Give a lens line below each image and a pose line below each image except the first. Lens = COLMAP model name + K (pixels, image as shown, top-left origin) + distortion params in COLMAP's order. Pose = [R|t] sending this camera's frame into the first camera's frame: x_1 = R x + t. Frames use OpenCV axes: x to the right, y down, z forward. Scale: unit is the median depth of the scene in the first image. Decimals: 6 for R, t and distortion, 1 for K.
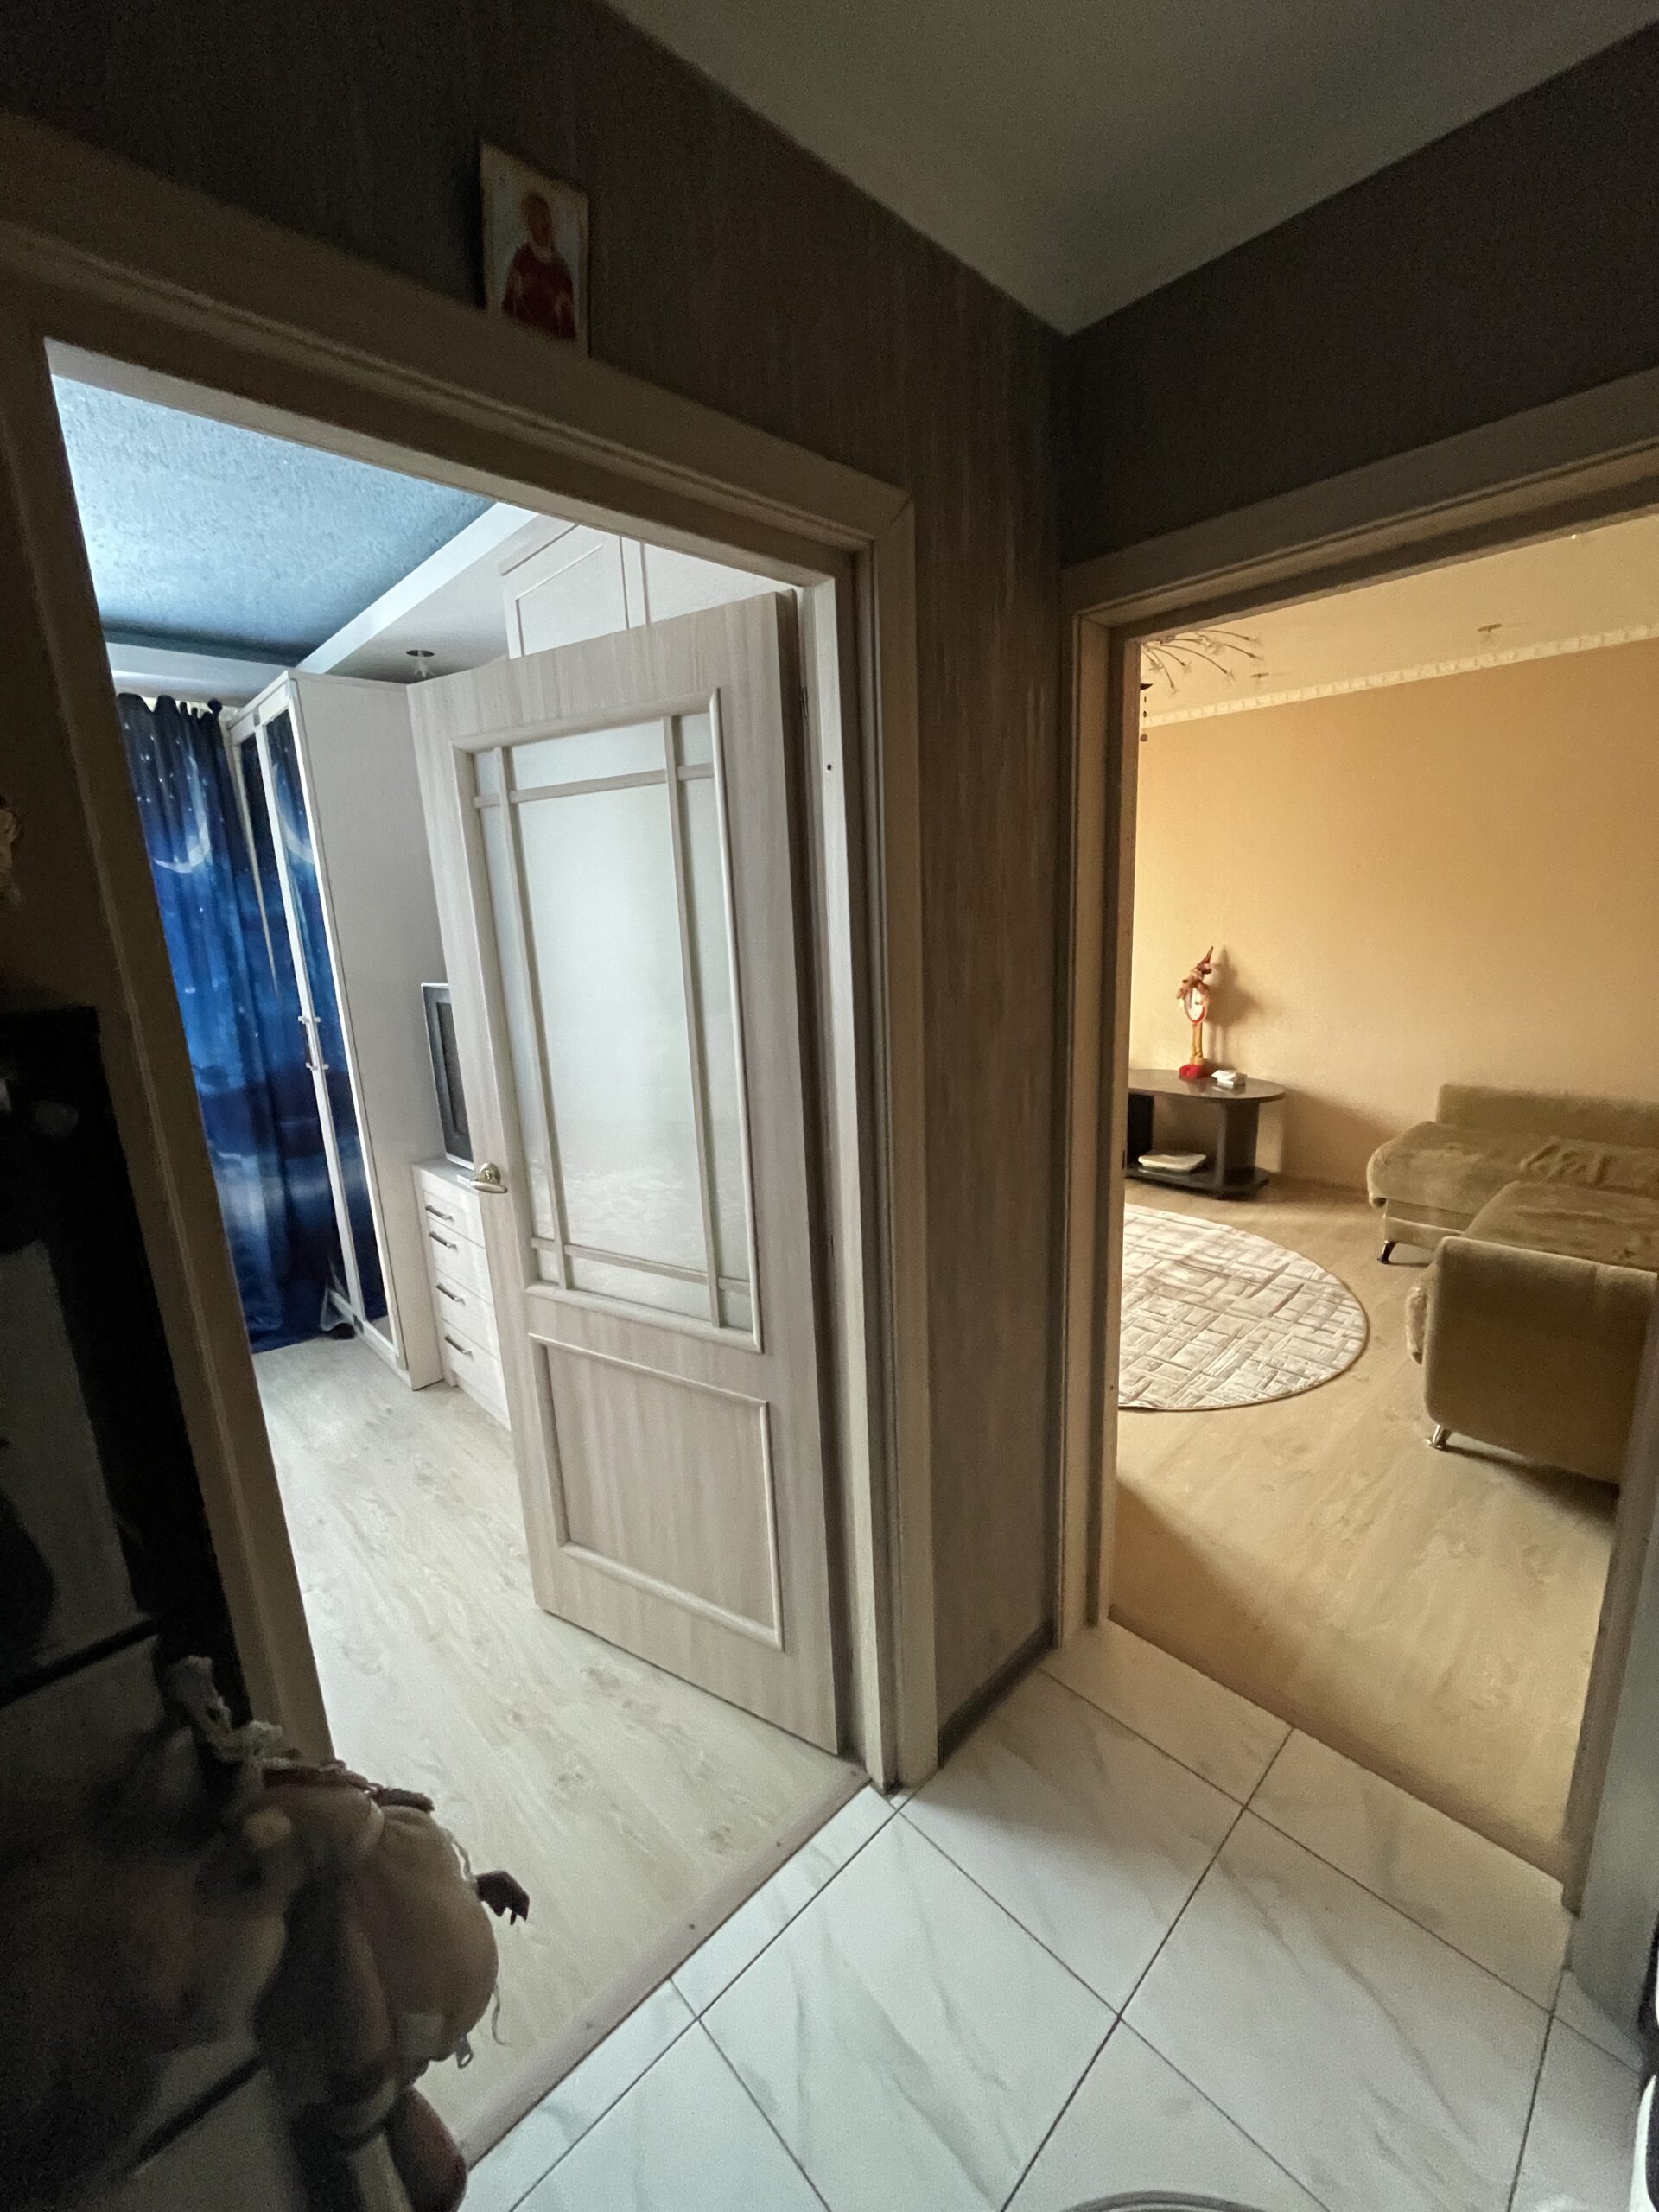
lens RADIAL K [[899.3, 0, 829.1], [0, 899.3, 1107.6], [0, 0, 1]] dist [-0.002913, 0.000803]
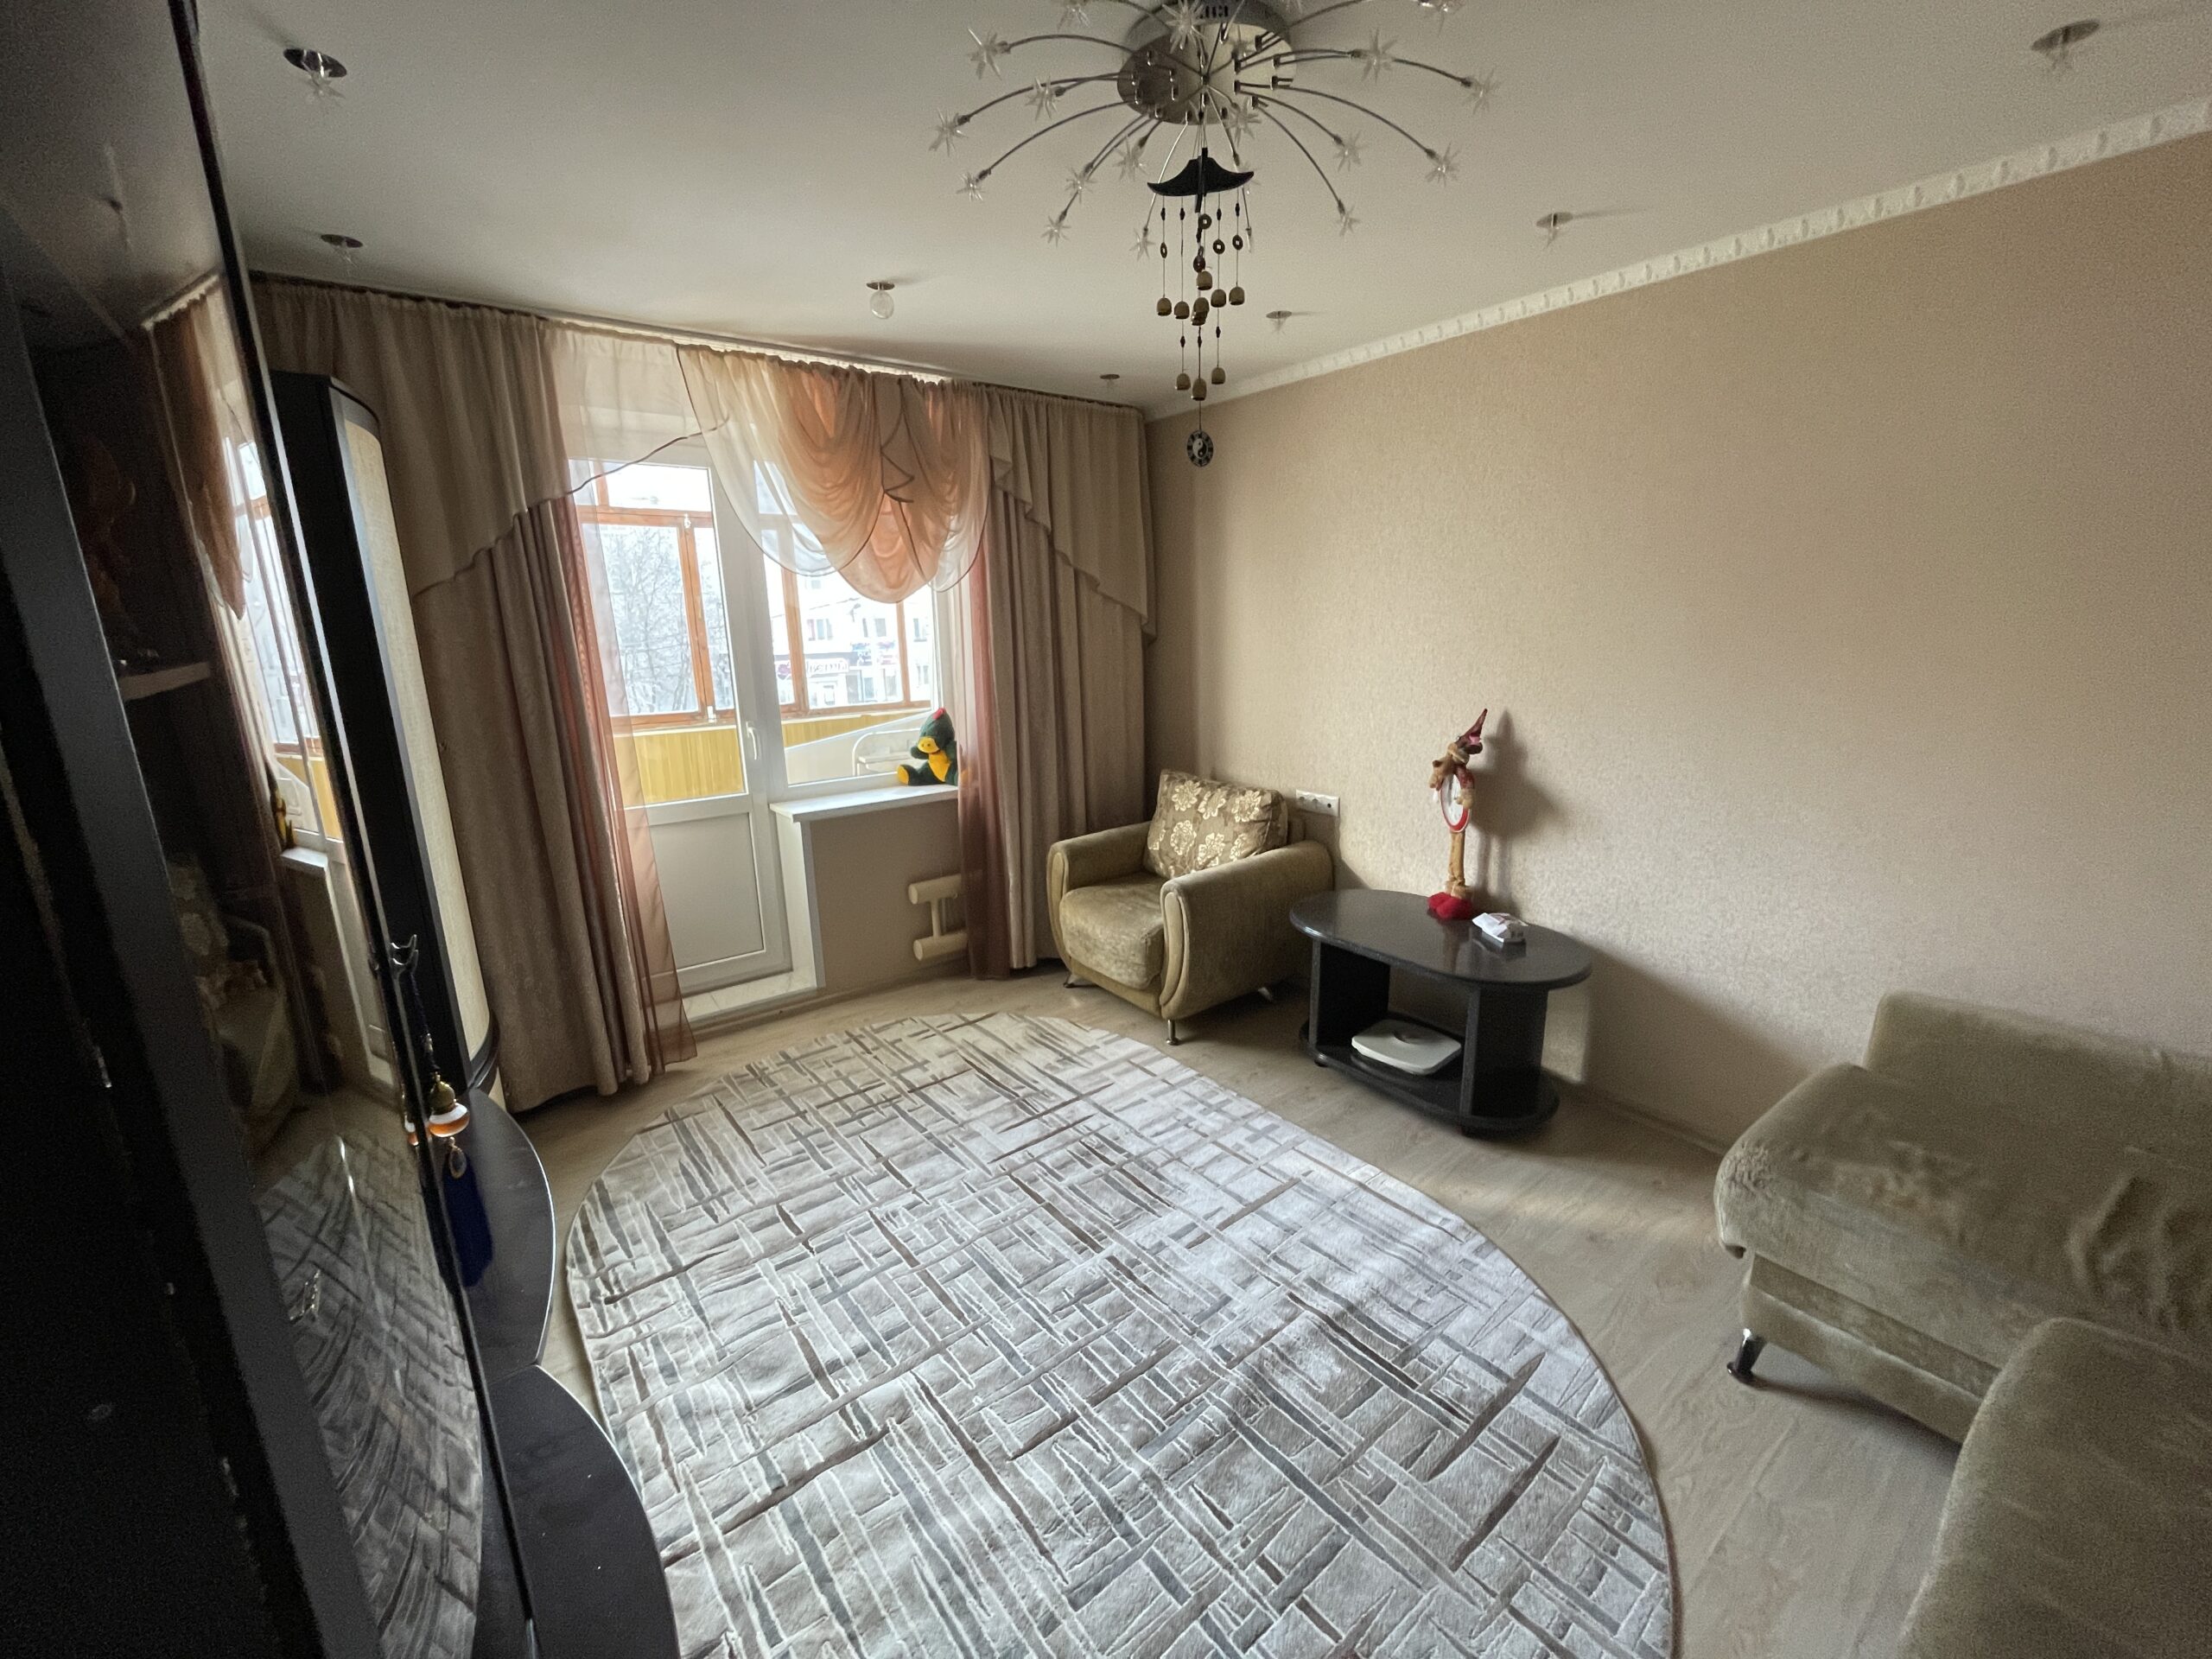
lens RADIAL K [[899.3, 0, 1102.9], [0, 899.3, 828.0], [0, 0, 1]] dist [-0.002913, 0.000803]
pose [[0.993410, 0.042488, -0.106451, 0.265045], [-0.041220, 0.999051, 0.014081, -0.107724], [0.106948, -0.009600, 0.994218, 0.407239]]
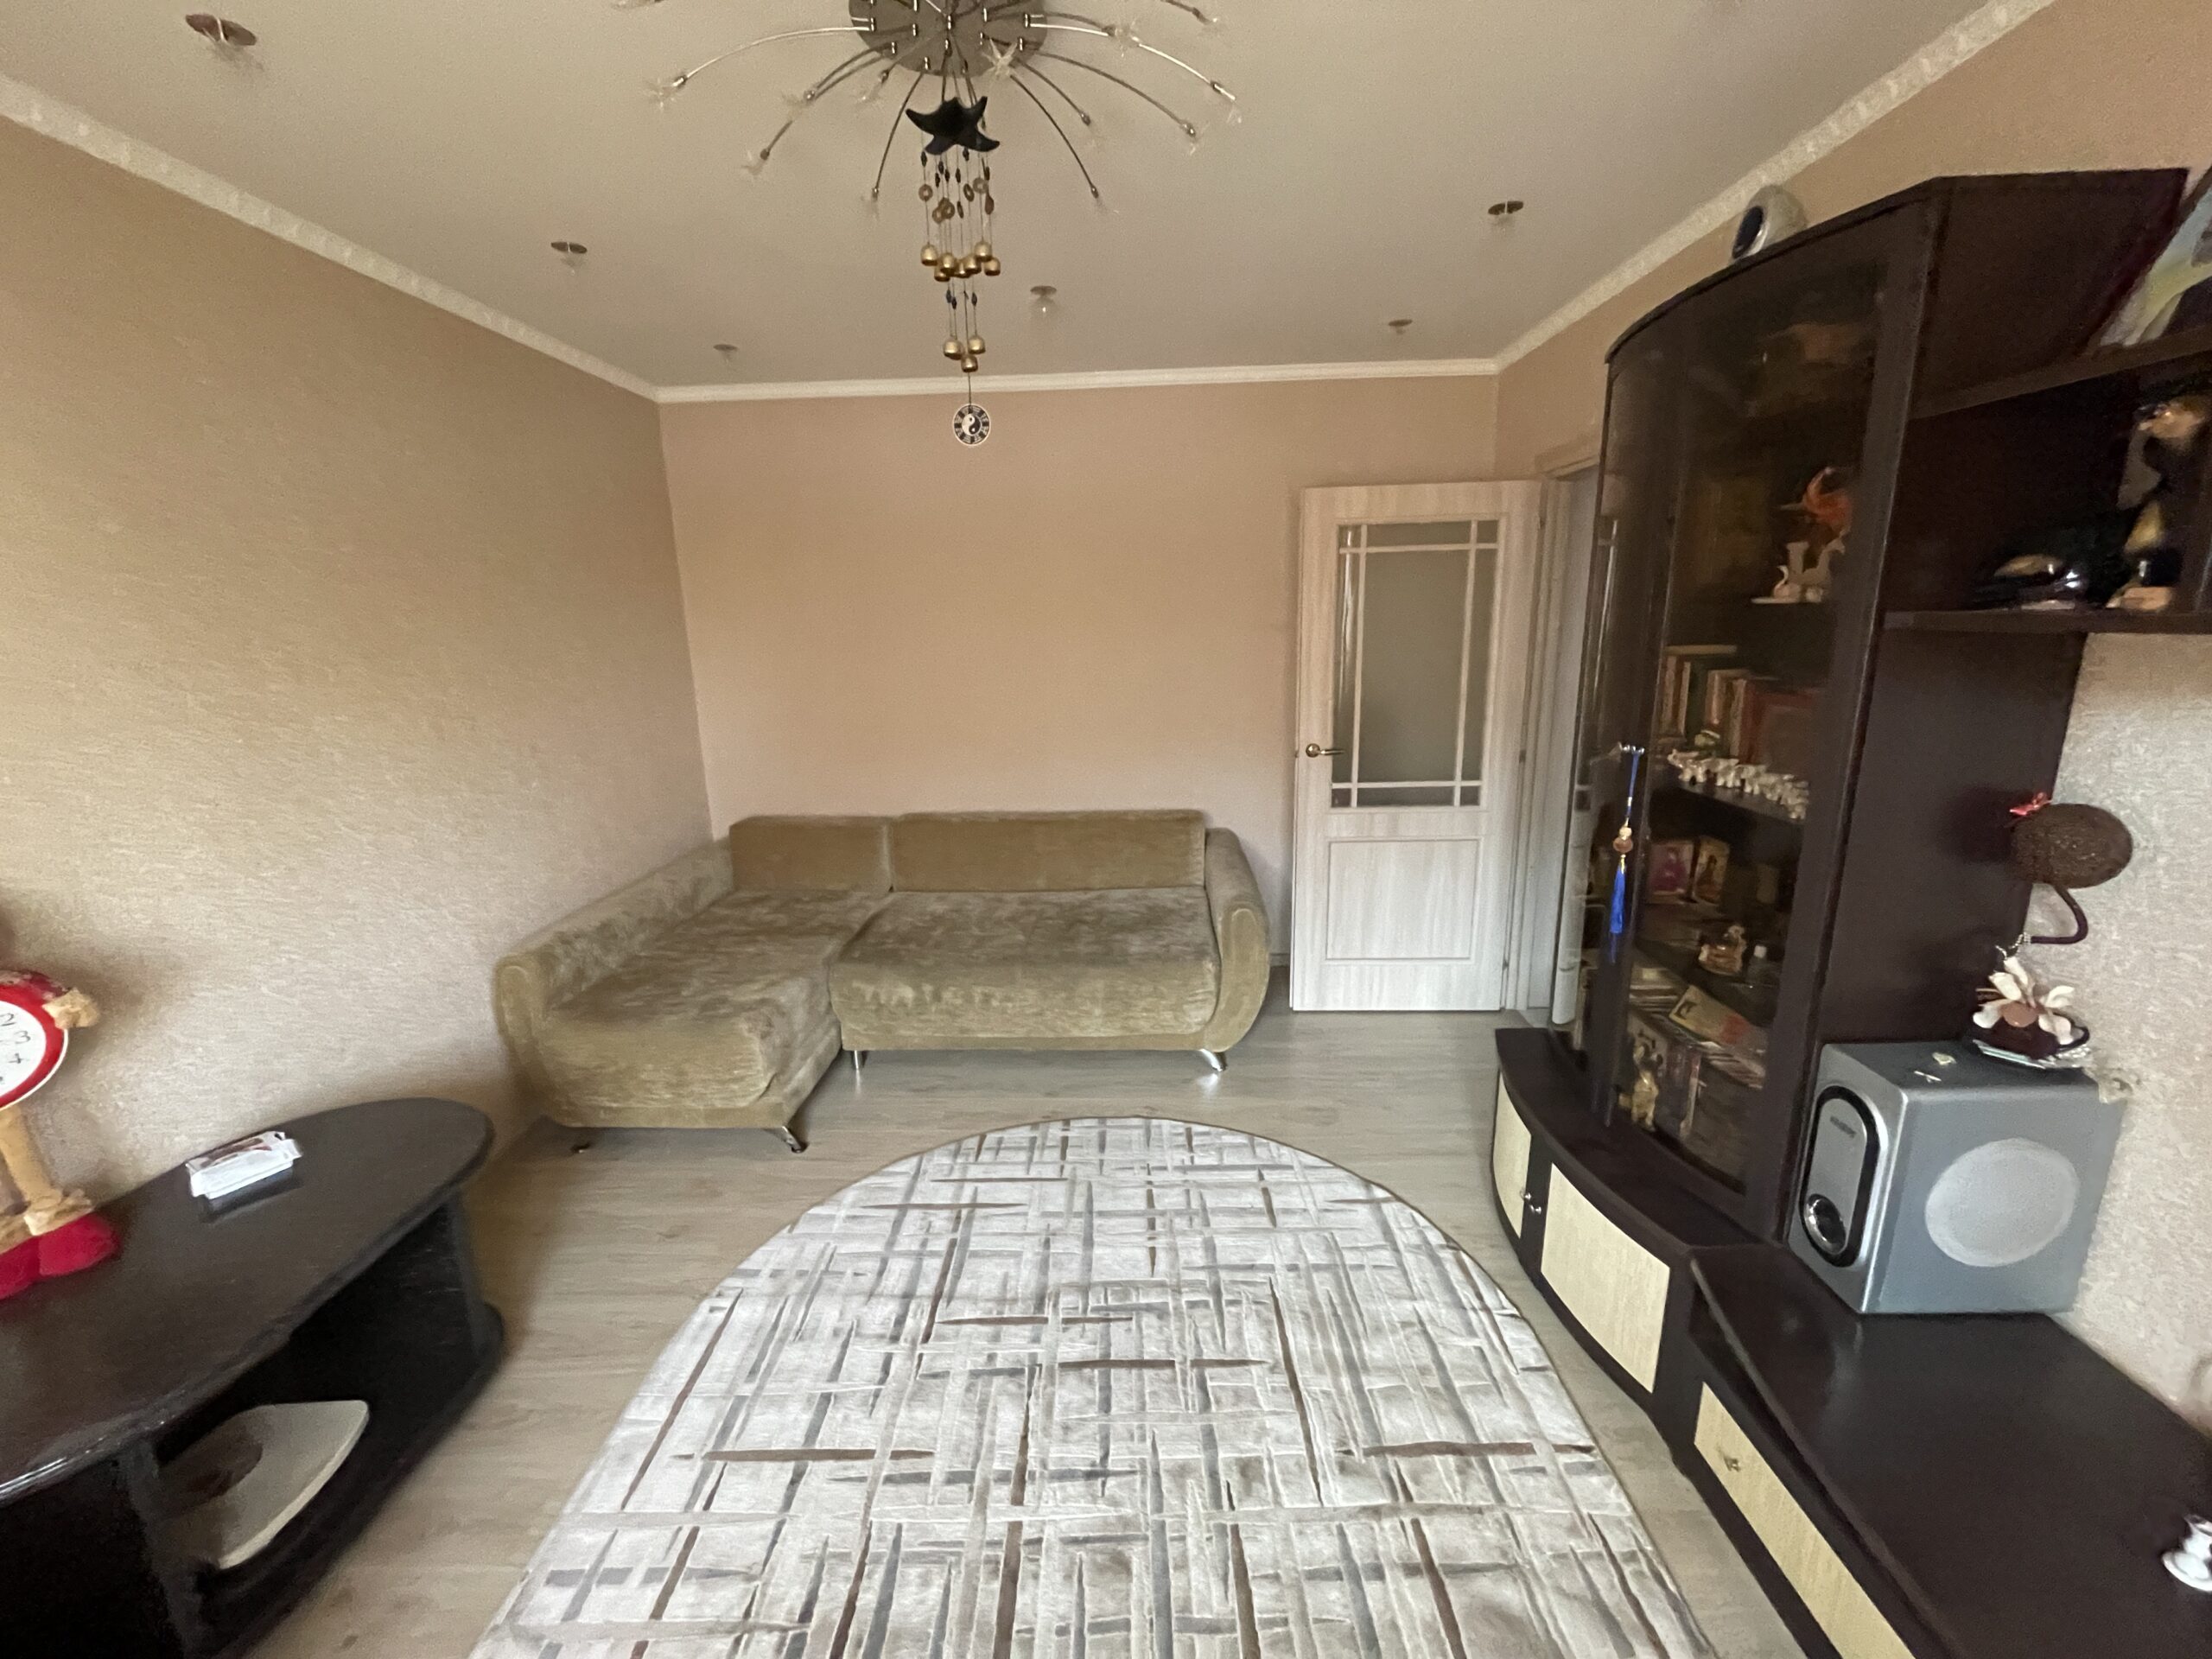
lens RADIAL K [[899.3, 0, 1100.2], [0, 899.3, 829.7], [0, 0, 1]] dist [-0.002913, 0.000803]
pose [[-0.695121, -0.108201, 0.710704, -0.036094], [0.205217, 0.917606, 0.340418, -0.229267], [-0.688980, 0.382480, -0.615643, 1.025039]]
